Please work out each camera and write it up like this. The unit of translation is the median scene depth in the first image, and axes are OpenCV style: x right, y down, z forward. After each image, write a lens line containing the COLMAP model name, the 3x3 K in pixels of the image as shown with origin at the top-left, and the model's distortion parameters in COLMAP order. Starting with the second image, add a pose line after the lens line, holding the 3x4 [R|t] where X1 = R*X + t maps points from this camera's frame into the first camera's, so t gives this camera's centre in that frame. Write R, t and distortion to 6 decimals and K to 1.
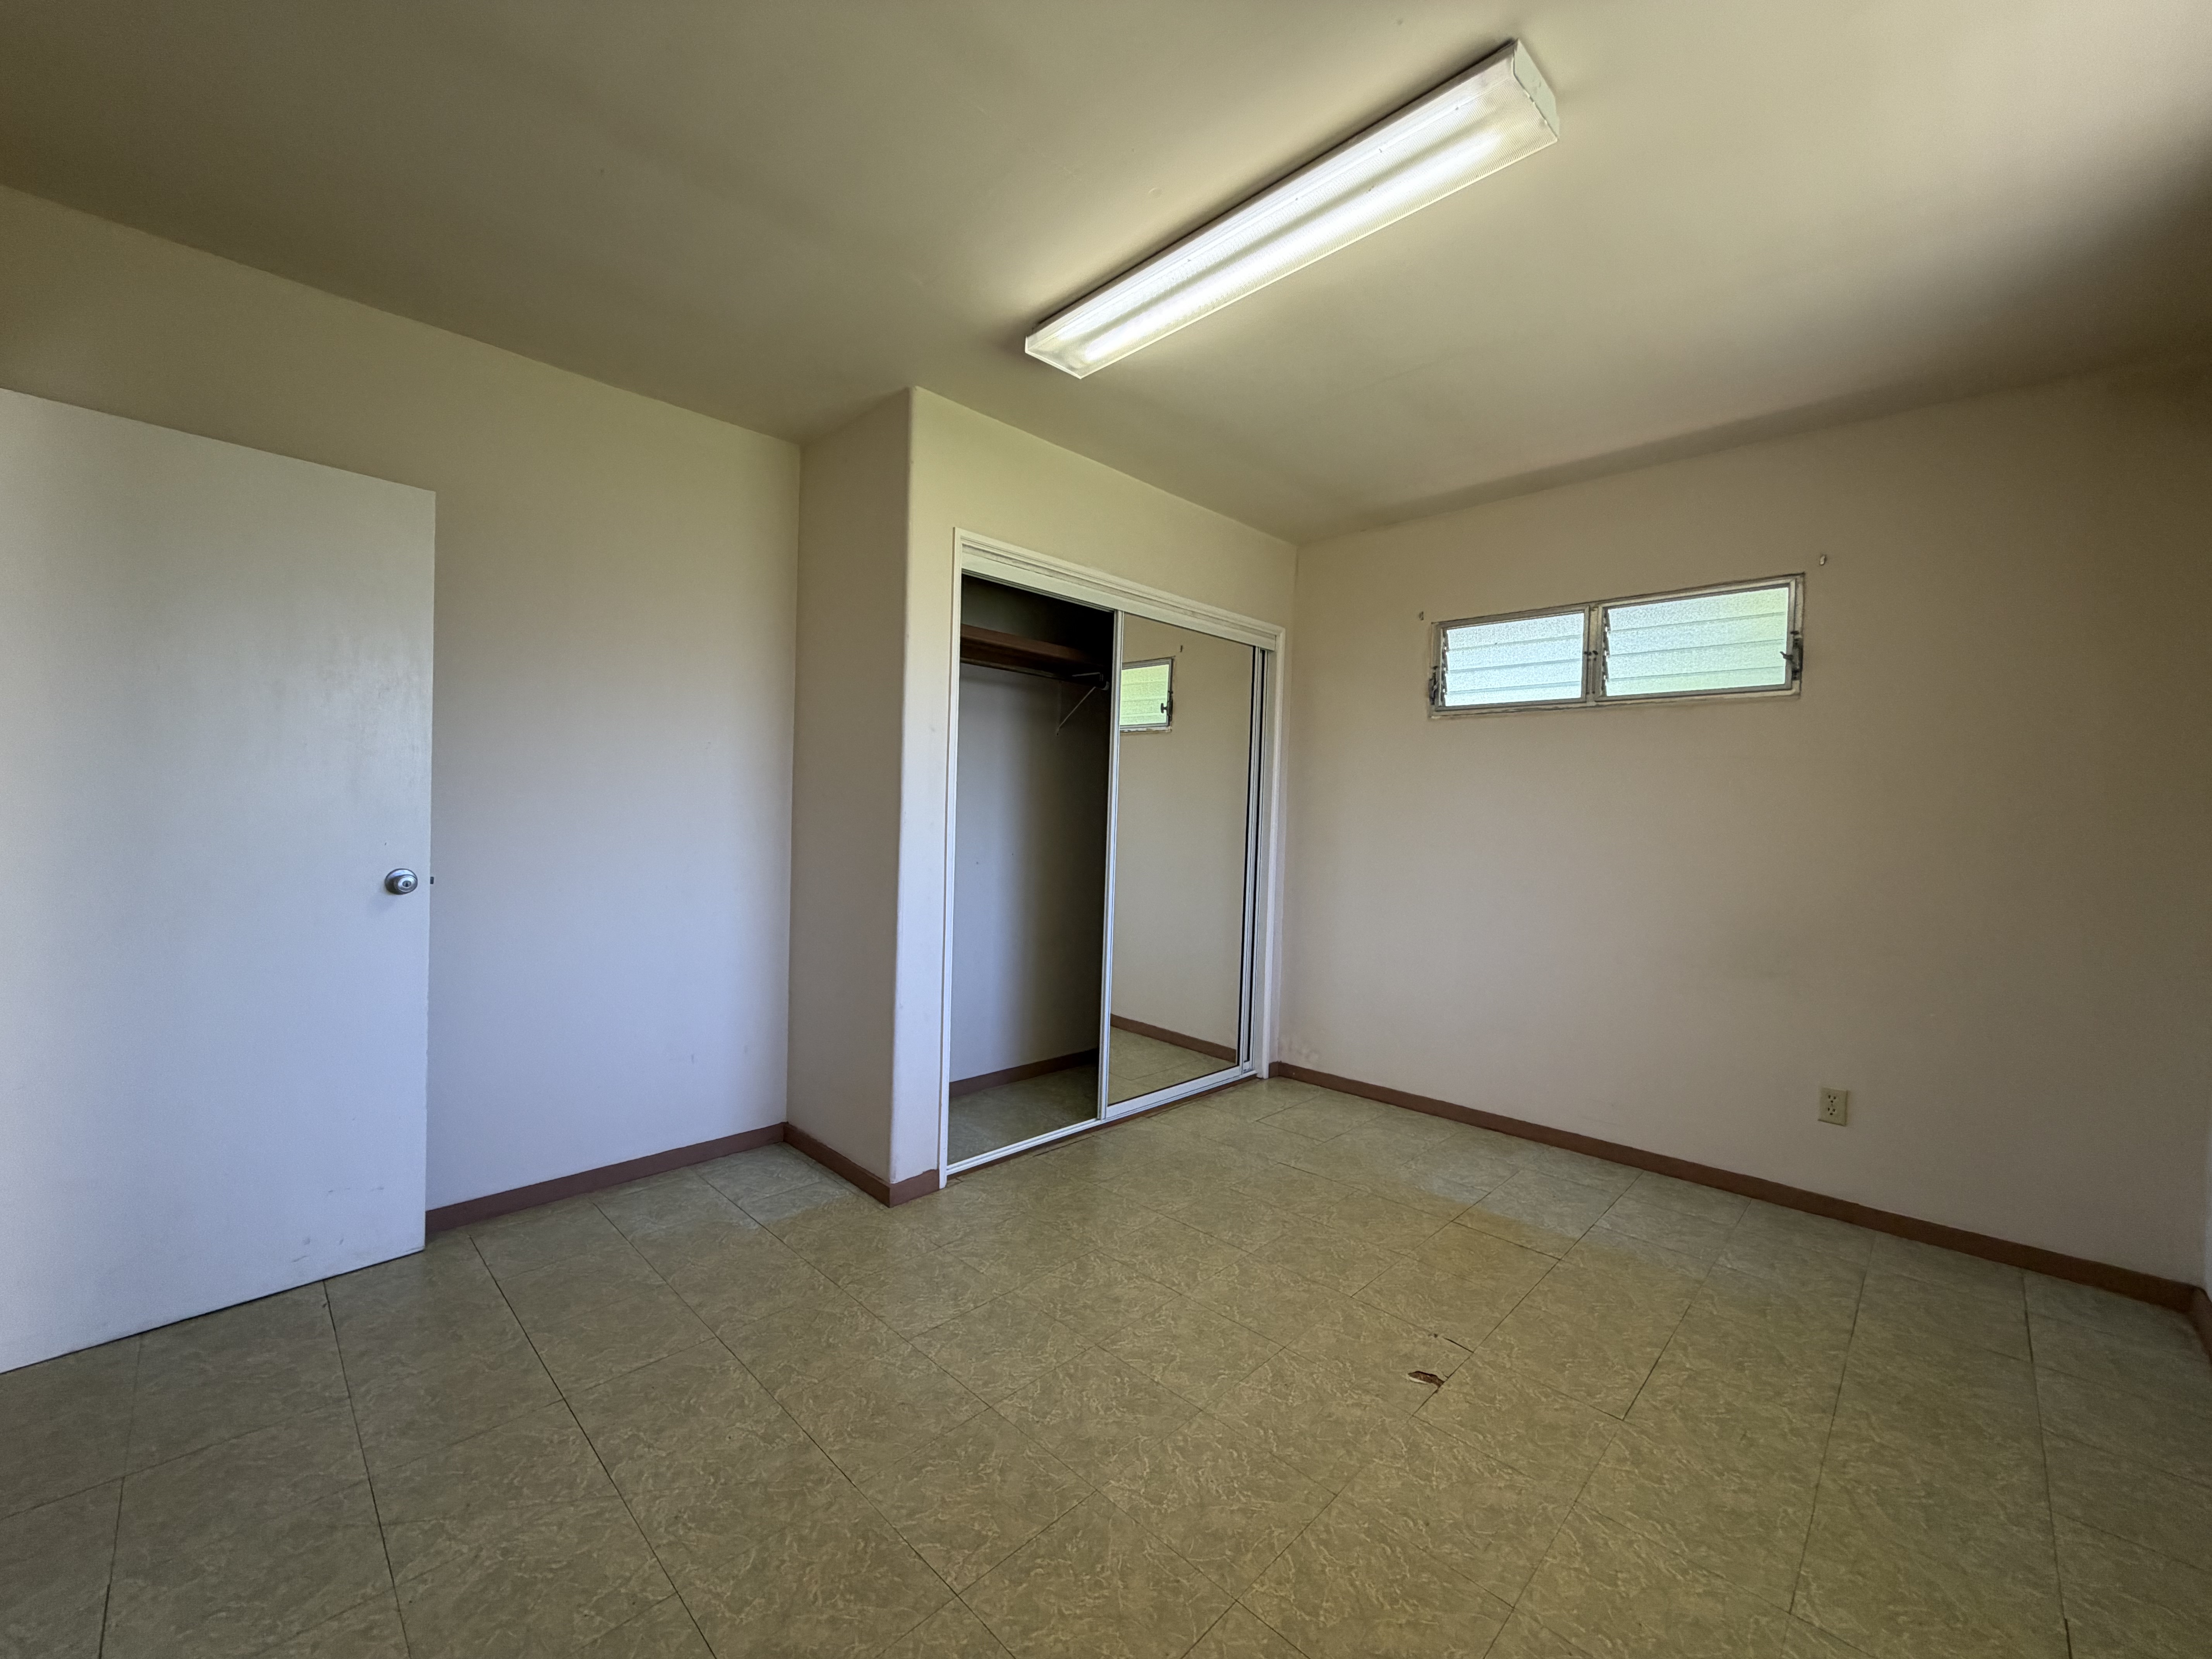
lens RADIAL K [[883.8, 0, 1101.2], [0, 883.8, 827.1], [0, 0, 1]] dist [0.001154, 0.000218]
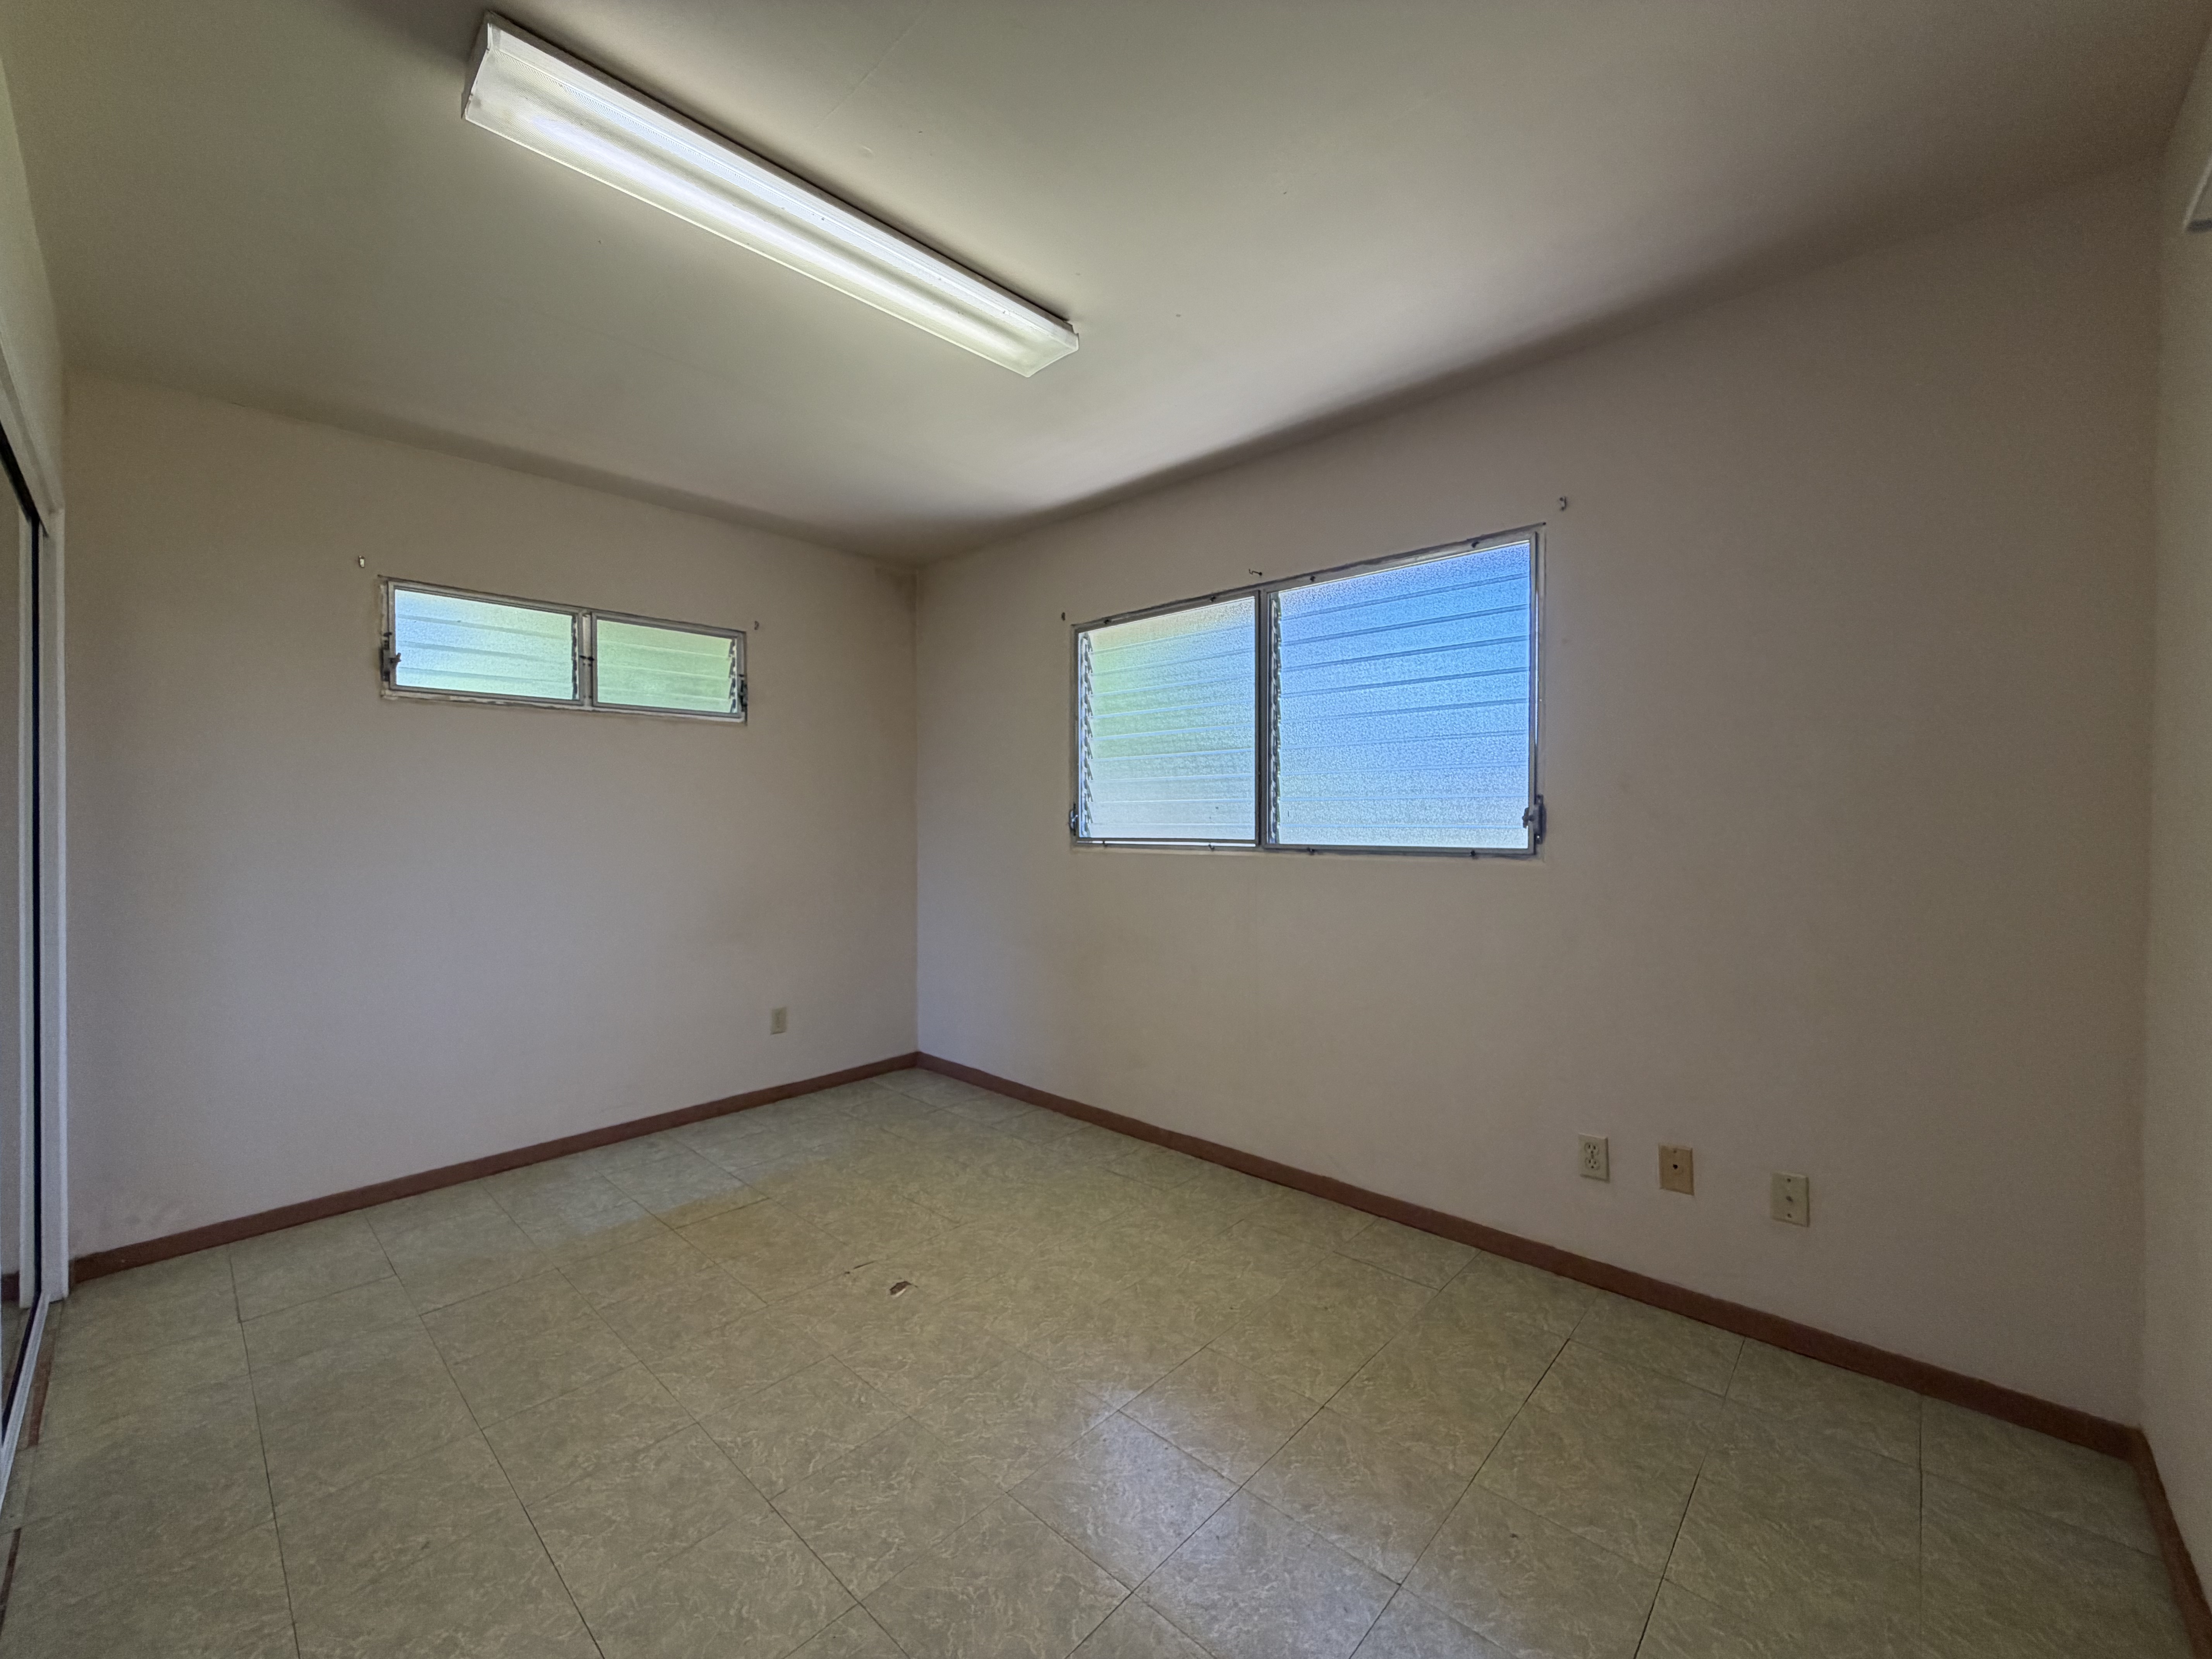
lens RADIAL K [[883.8, 0, 1101.2], [0, 883.8, 827.1], [0, 0, 1]] dist [0.001154, 0.000218]
pose [[-0.028042, -0.036769, 0.998930, -0.552786], [0.021685, 0.999066, 0.037383, -0.031714], [-0.999372, 0.022710, -0.027218, 0.495569]]
